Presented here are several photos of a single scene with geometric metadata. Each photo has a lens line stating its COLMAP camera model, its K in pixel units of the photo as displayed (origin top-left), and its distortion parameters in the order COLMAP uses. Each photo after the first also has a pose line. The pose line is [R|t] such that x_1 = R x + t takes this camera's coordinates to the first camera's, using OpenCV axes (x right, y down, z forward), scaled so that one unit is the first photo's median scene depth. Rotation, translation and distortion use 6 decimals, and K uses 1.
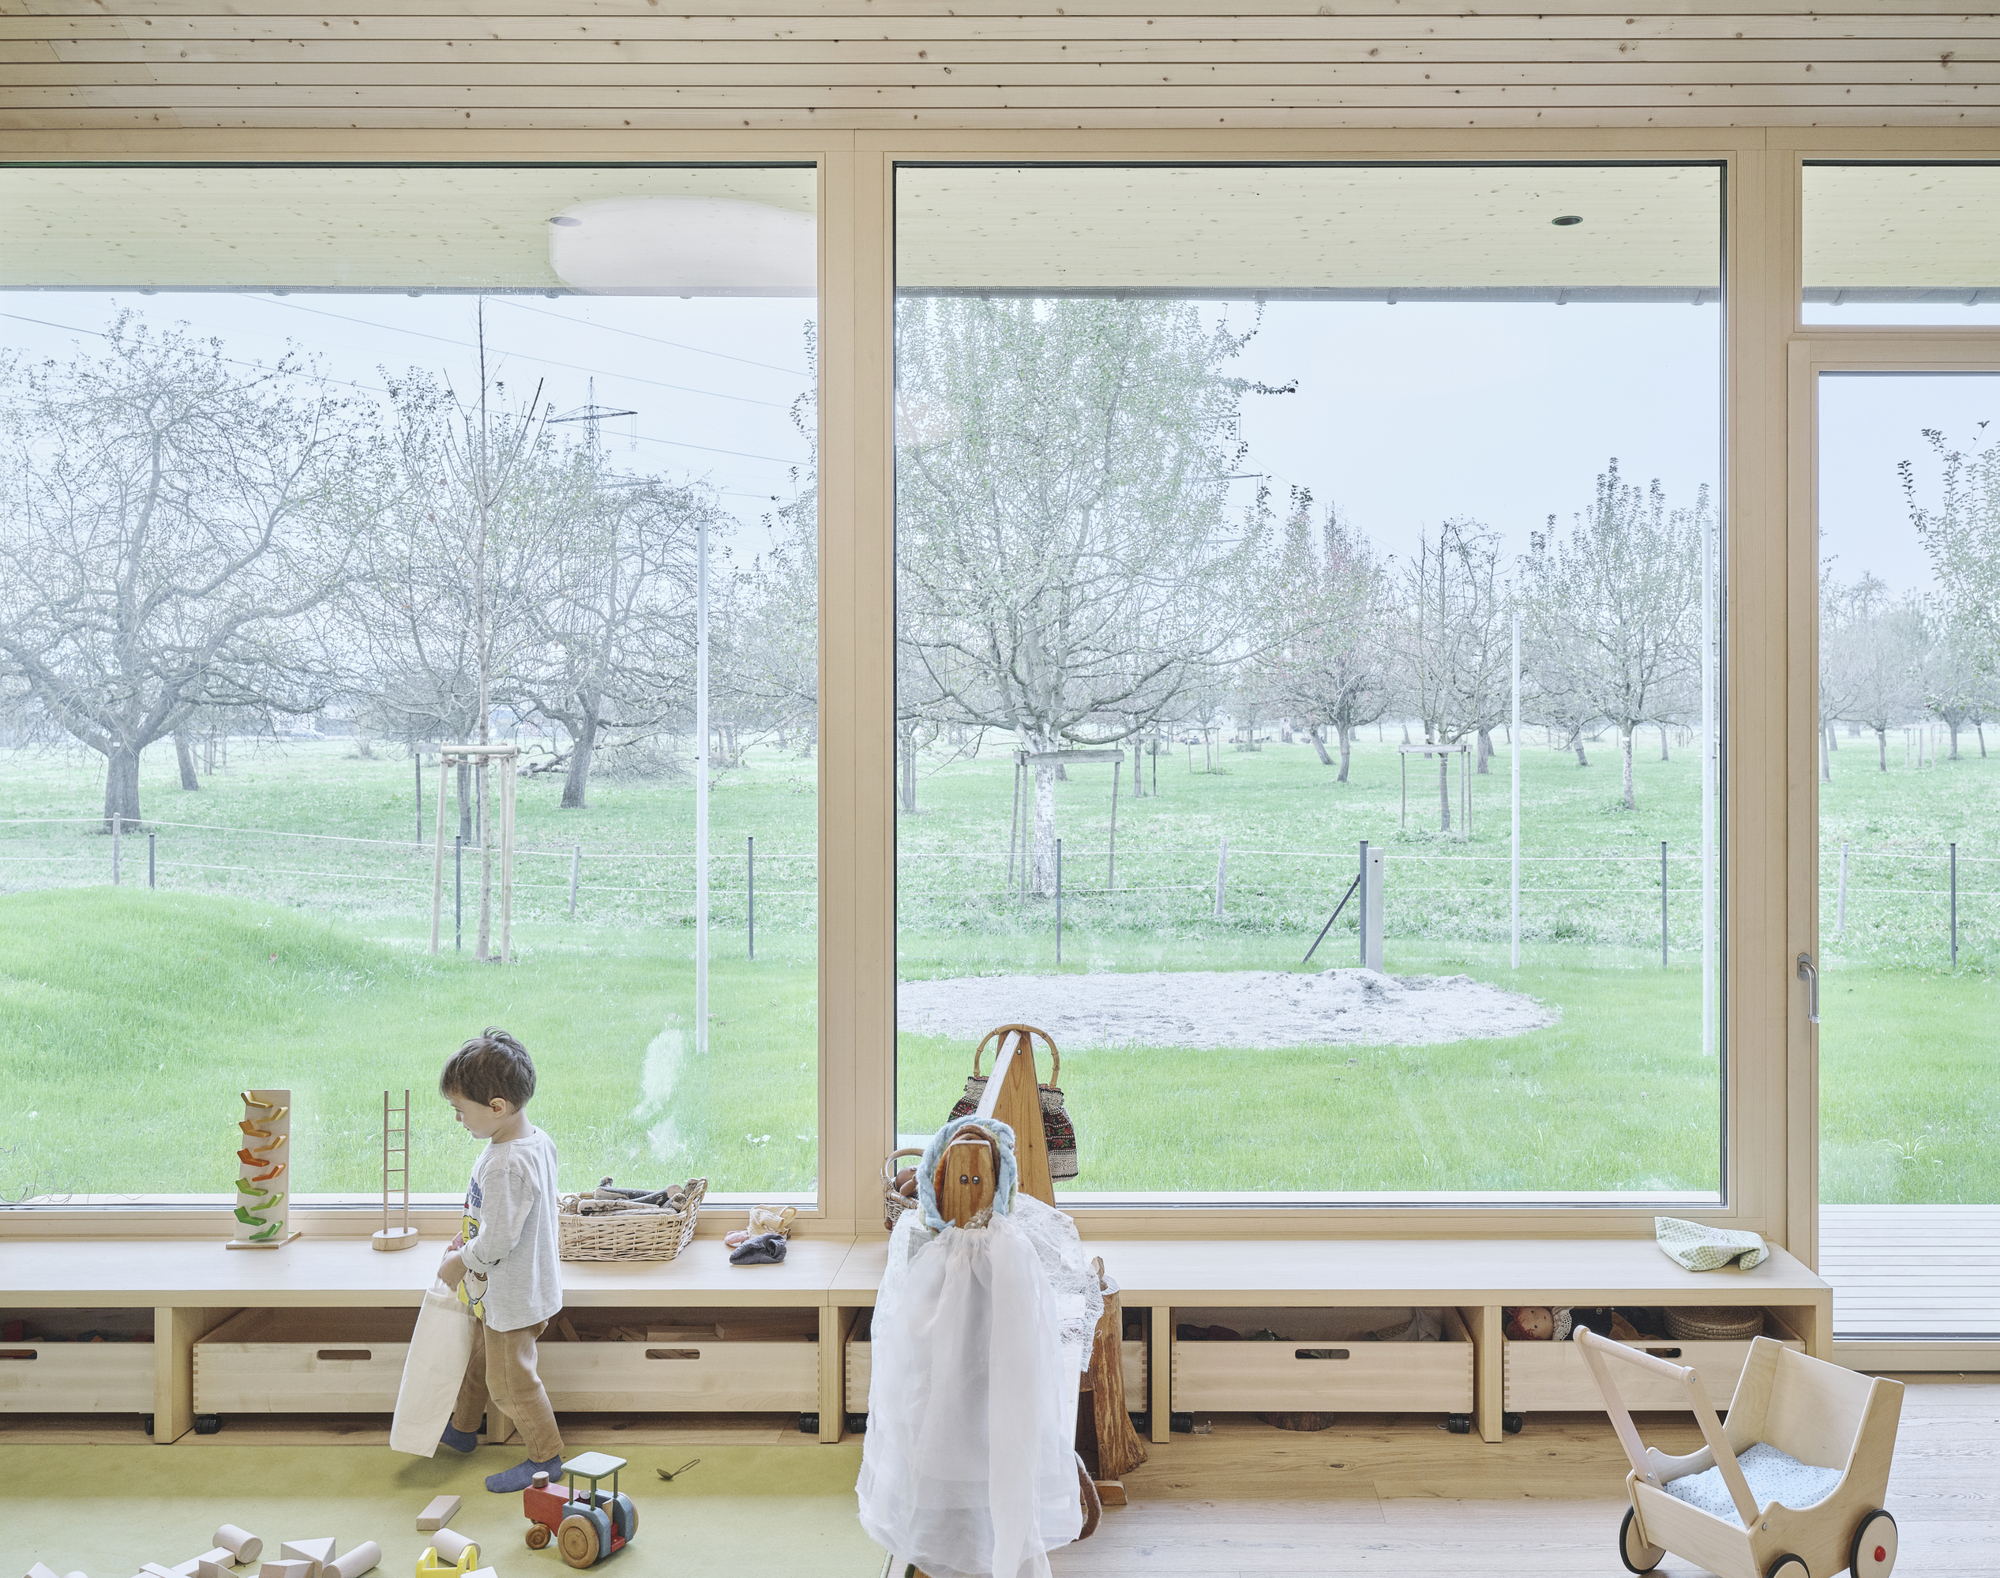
lens RADIAL K [[2727.8, 0, 1000.0], [0, 2727.8, 789.0], [0, 0, 1]] dist [-0.008344, 0.114481]
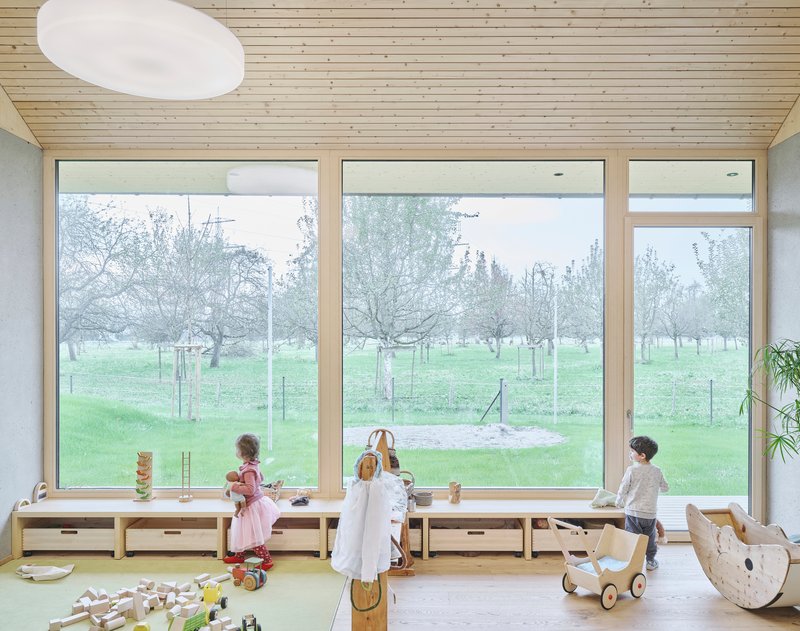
lens RADIAL K [[1091.1, 0, 400.0], [0, 1091.1, 315.5], [0, 0, 1]] dist [-0.008344, 0.114481]
pose [[0.999579, 0.002025, 0.028928, -0.004250], [-0.000773, 0.999066, -0.043200, 0.002921], [-0.028988, 0.043160, 0.998648, -0.135922]]
